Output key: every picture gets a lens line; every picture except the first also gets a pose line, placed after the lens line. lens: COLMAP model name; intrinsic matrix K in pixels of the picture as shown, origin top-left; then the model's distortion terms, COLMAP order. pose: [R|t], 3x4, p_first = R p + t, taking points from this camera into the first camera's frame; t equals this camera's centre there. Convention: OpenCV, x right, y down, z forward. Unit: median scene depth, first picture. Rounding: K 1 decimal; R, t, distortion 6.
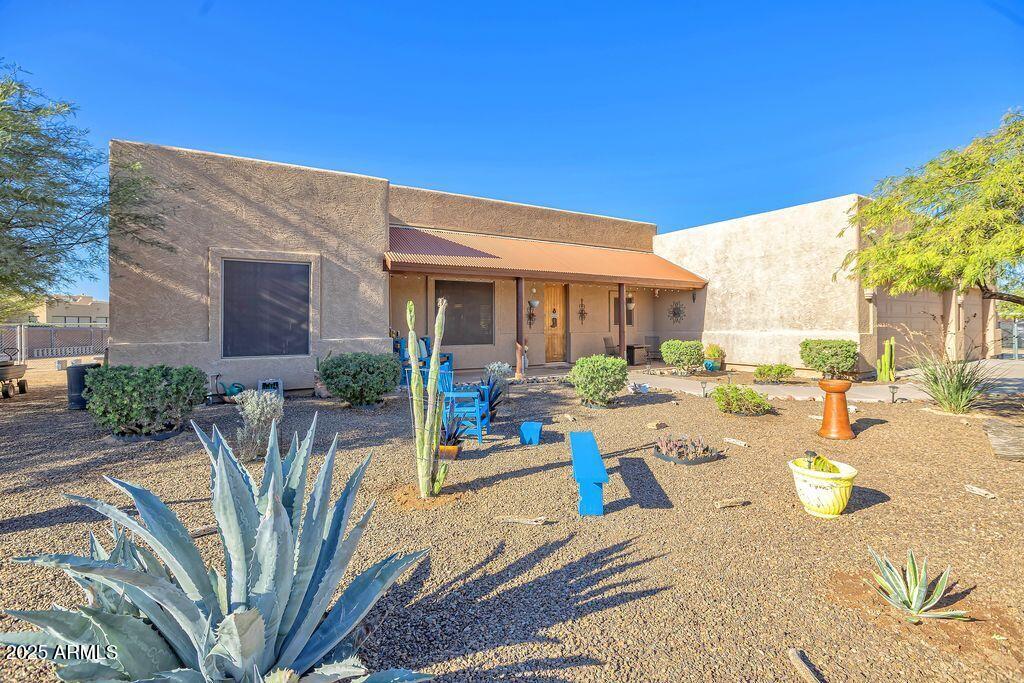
lens RADIAL K [[491.2, 0, 514.3], [0, 491.2, 309.5], [0, 0, 1]] dist [-0.003303, 0.000030]
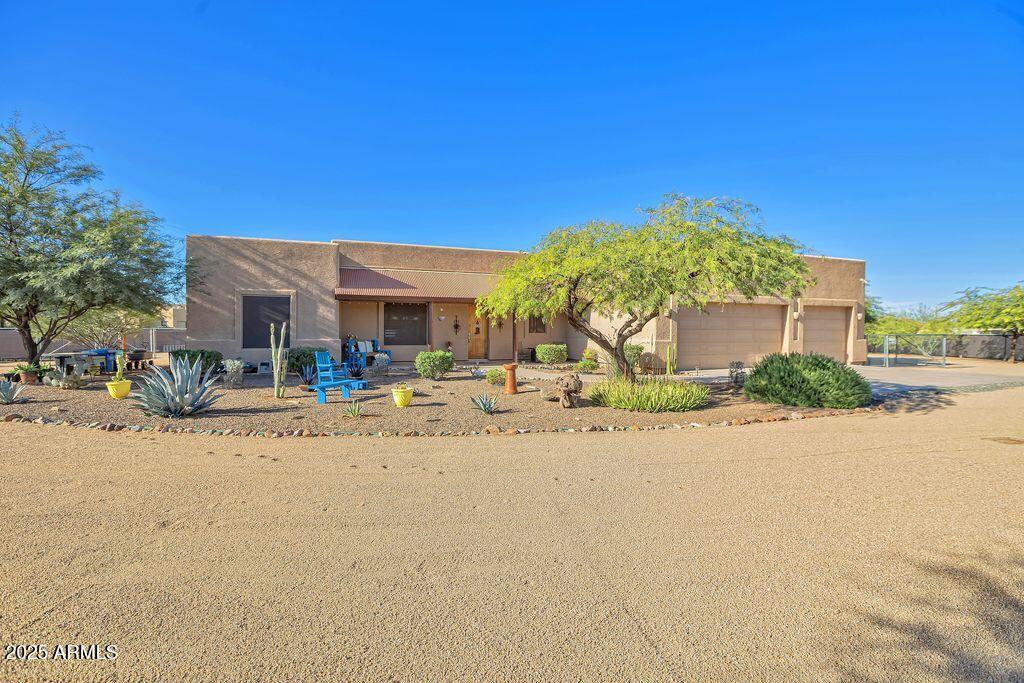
lens RADIAL K [[489.8, 0, 506.1], [0, 489.8, 326.7], [0, 0, 1]] dist [-0.023079, 0.001253]
pose [[0.986516, 0.006957, -0.163518, 0.622053], [-0.003321, 0.999741, 0.022500, -0.026309], [0.163632, -0.021654, 0.986284, -0.583252]]
